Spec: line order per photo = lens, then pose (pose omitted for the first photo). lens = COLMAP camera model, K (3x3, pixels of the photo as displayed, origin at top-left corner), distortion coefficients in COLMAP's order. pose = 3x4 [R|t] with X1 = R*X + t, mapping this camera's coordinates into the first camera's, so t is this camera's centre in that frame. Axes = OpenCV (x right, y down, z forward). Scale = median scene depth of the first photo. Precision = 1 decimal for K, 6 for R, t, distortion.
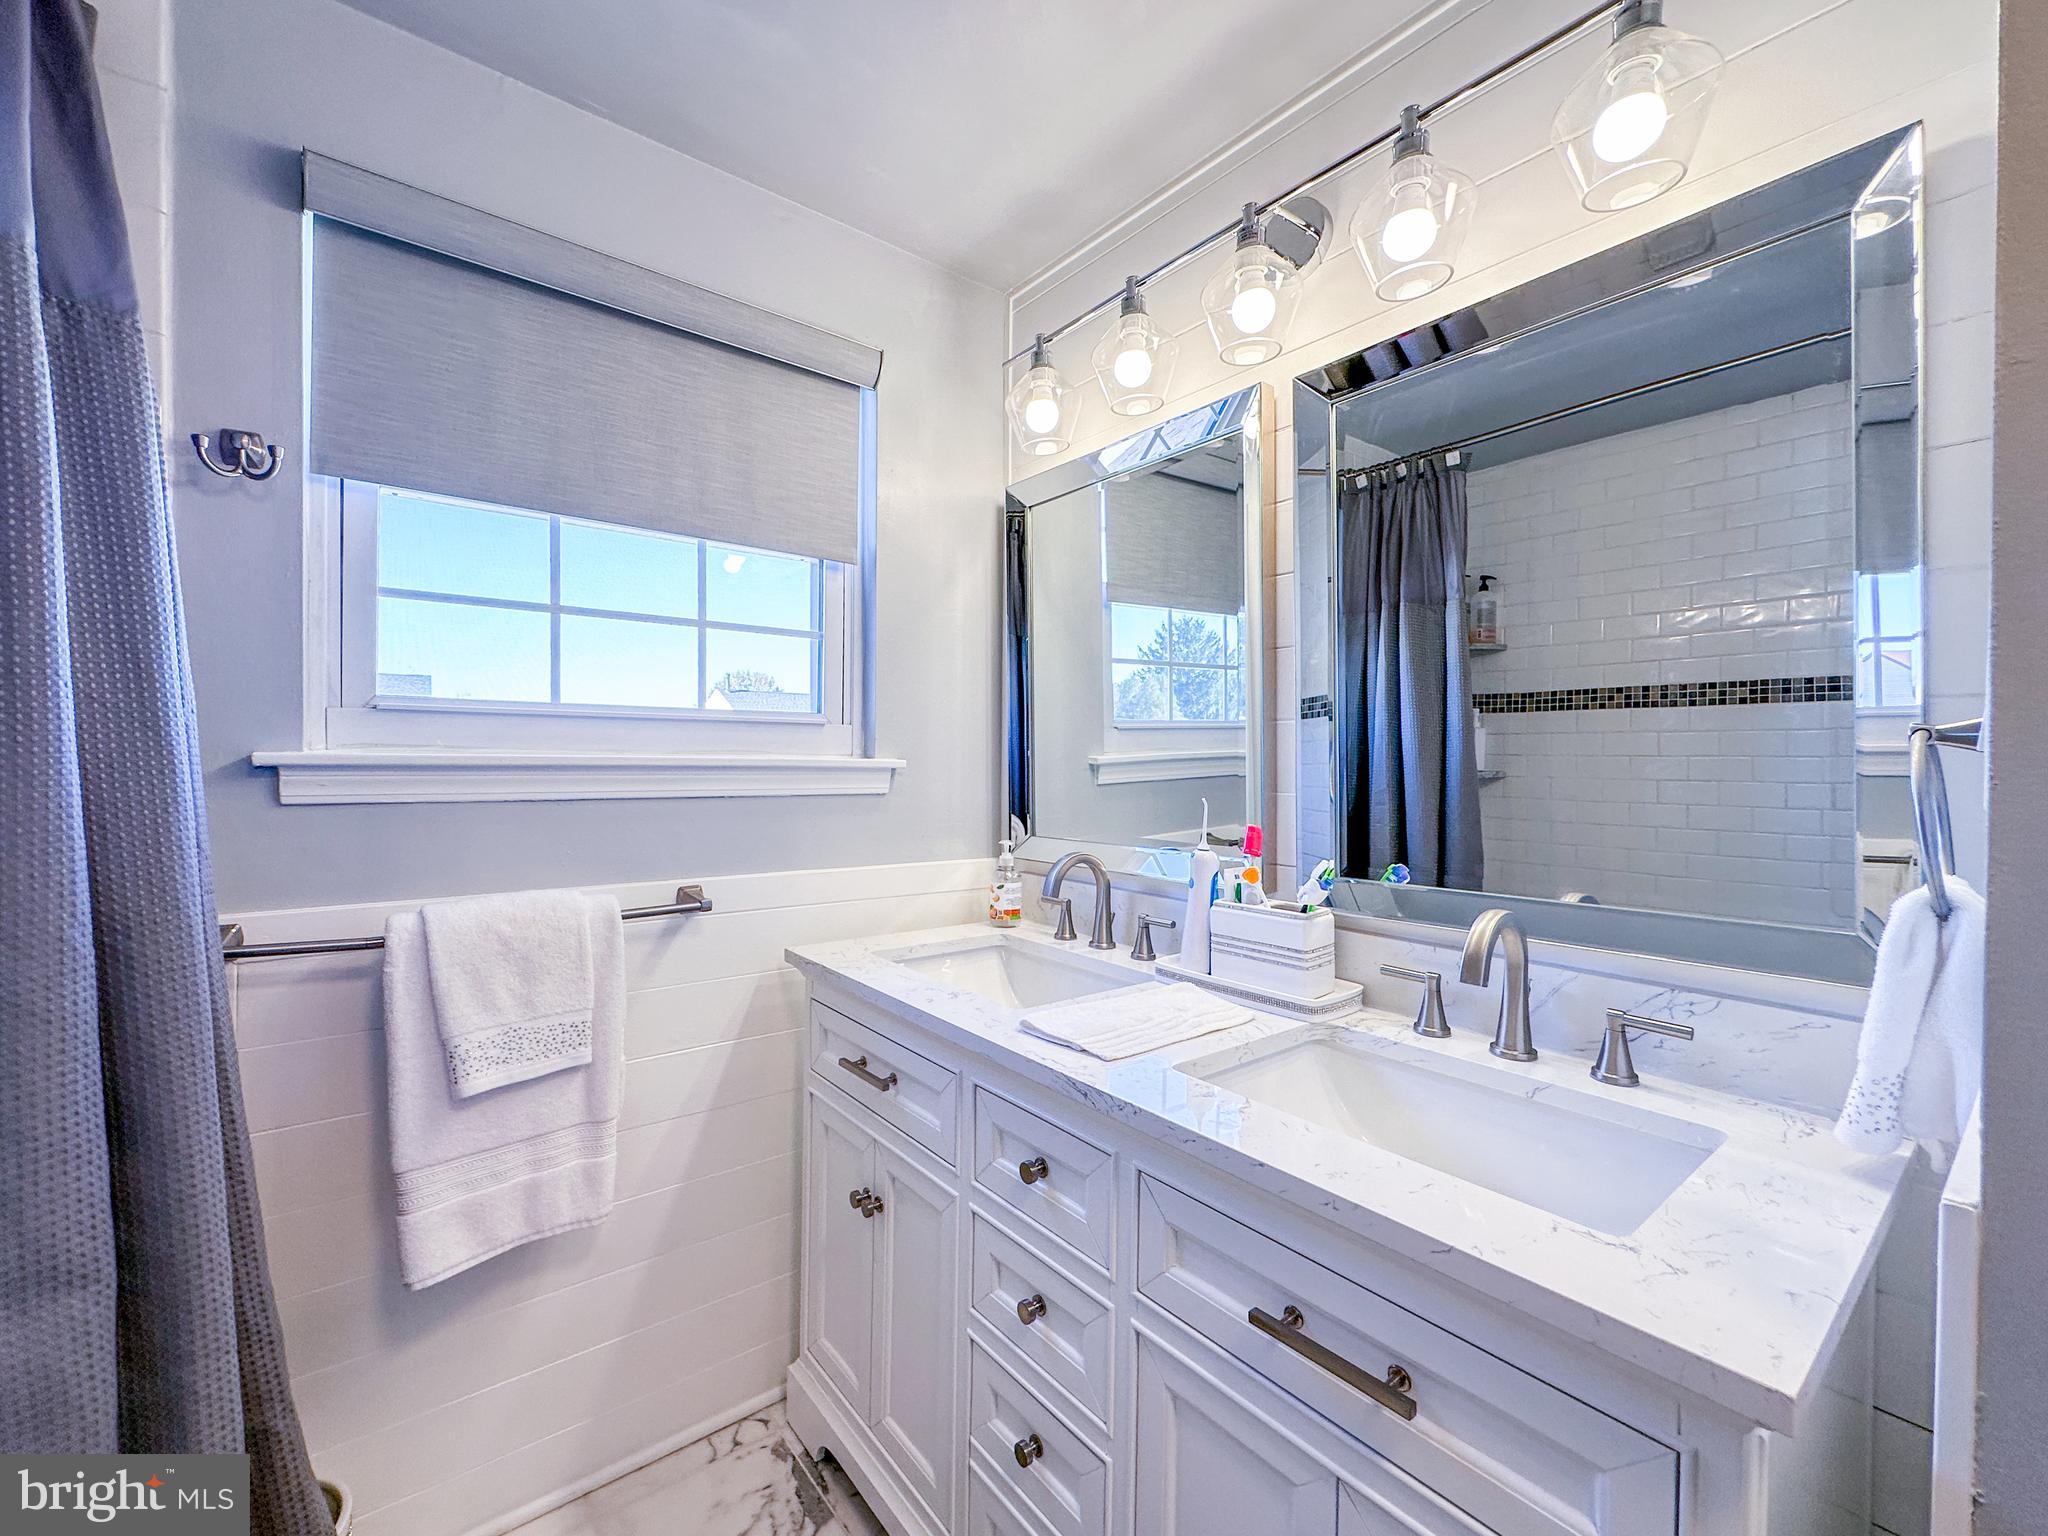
lens RADIAL K [[818.4, 0, 1022.3], [0, 818.4, 756.4], [0, 0, 1]] dist [-0.001594, -0.012332]
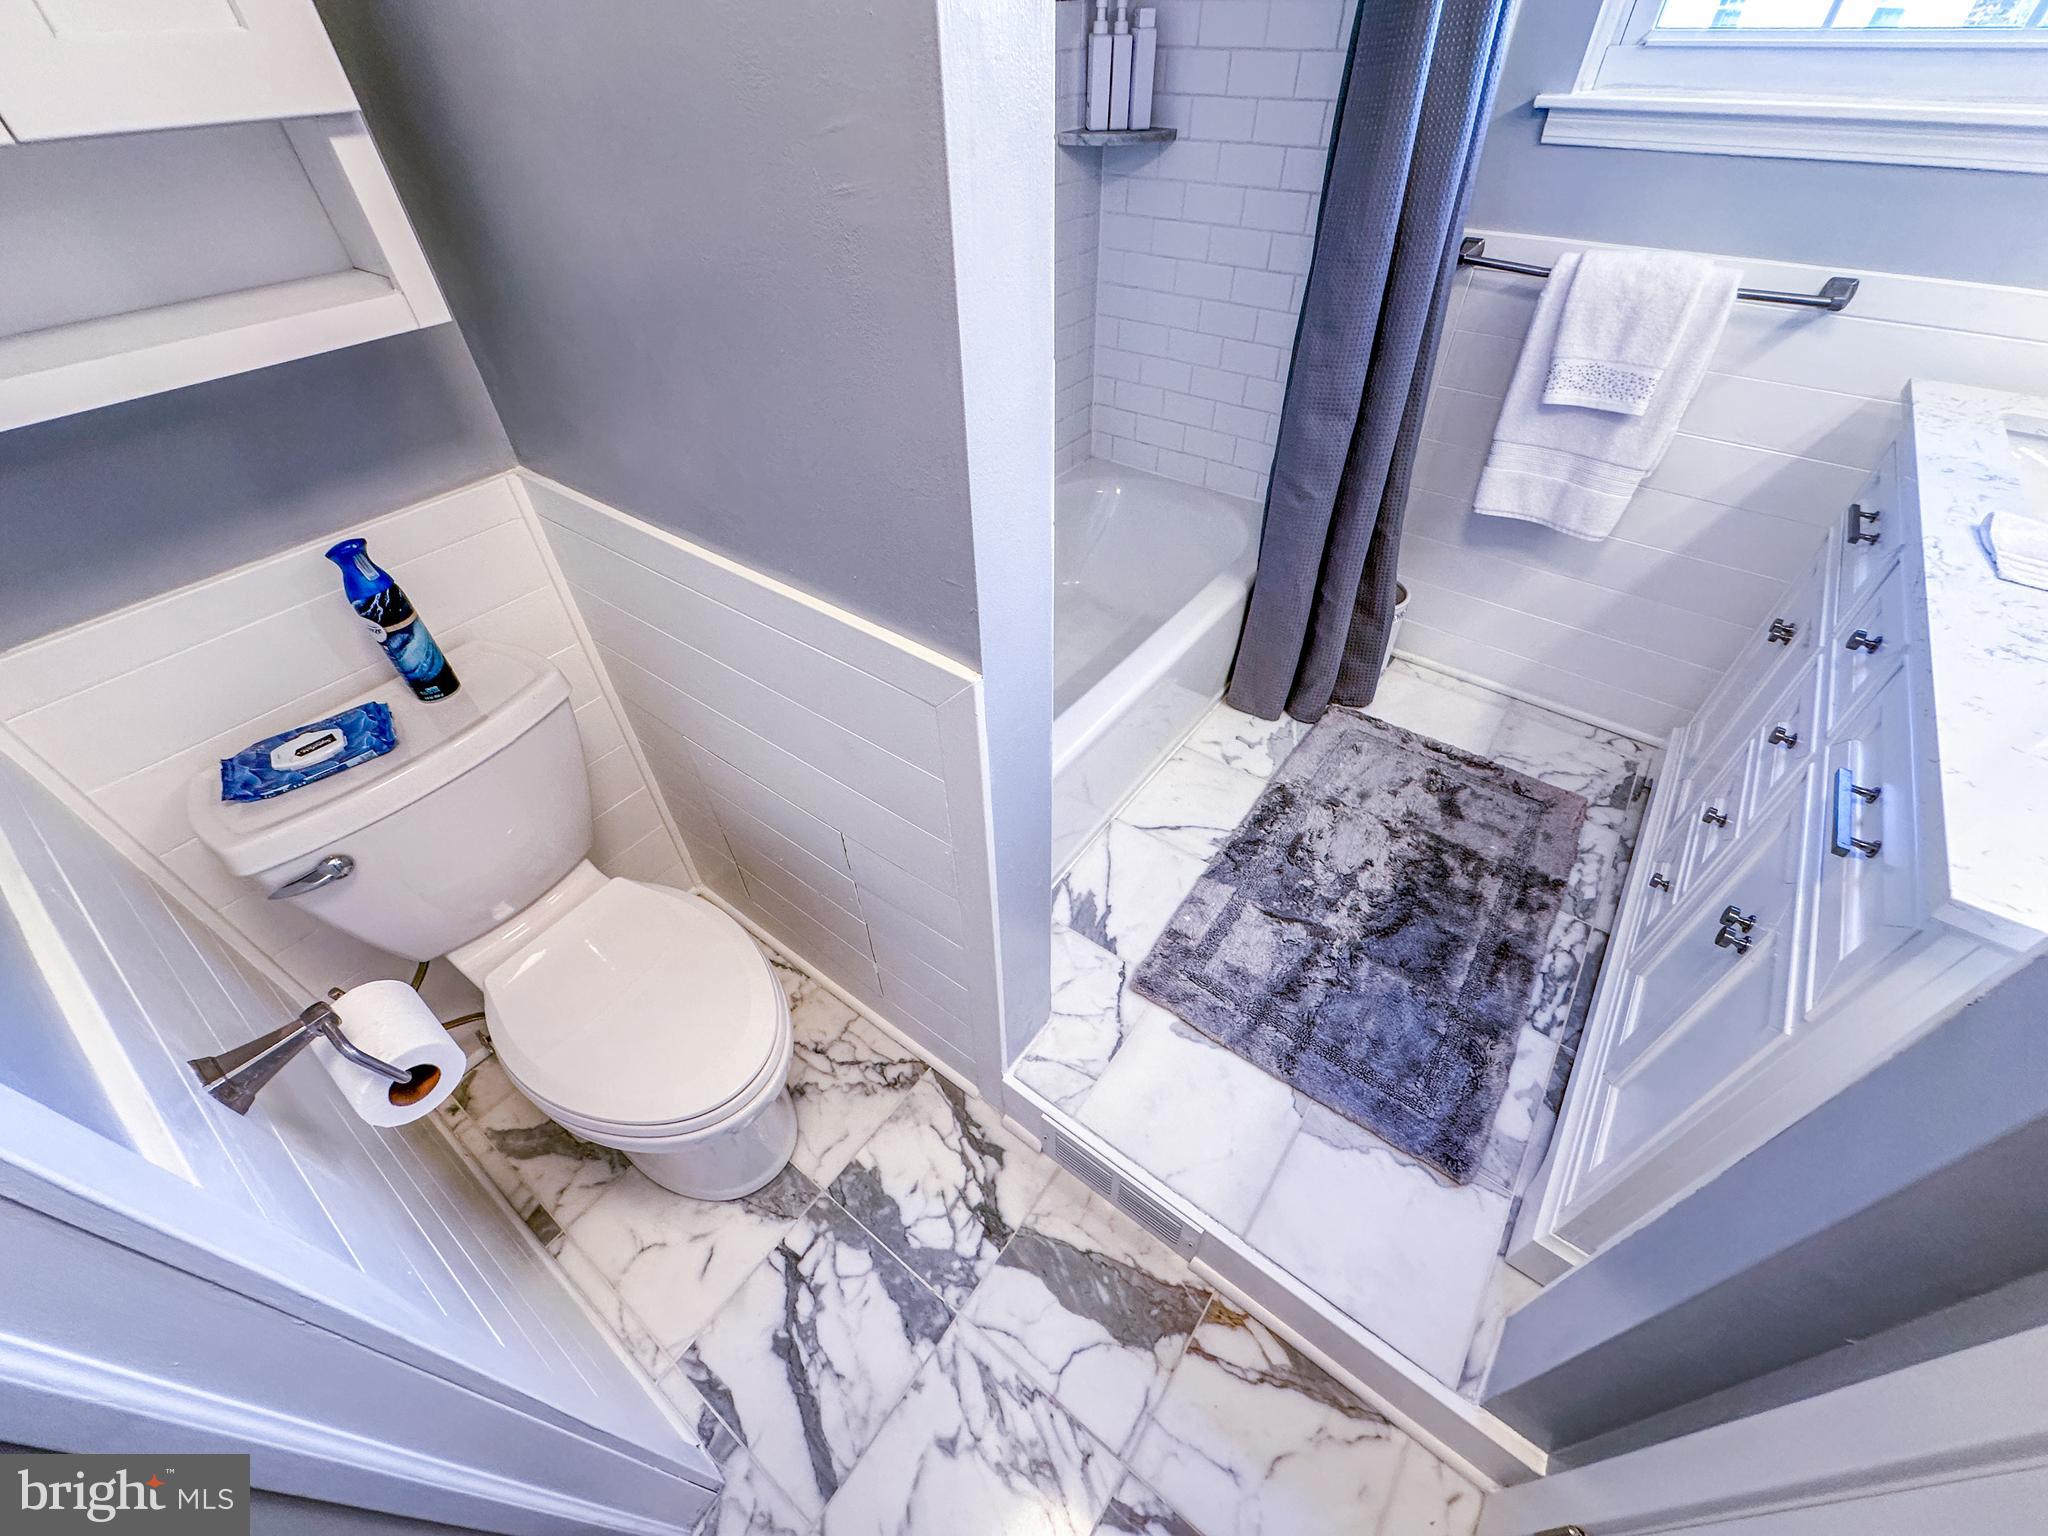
lens RADIAL K [[820.6, 0, 1026.8], [0, 820.6, 770.3], [0, 0, 1]] dist [-0.001683, 0.000070]
pose [[0.239458, 0.657079, -0.714778, 0.581120], [0.020592, 0.732594, 0.680355, -0.126004], [0.970688, -0.177635, 0.161895, -0.273415]]
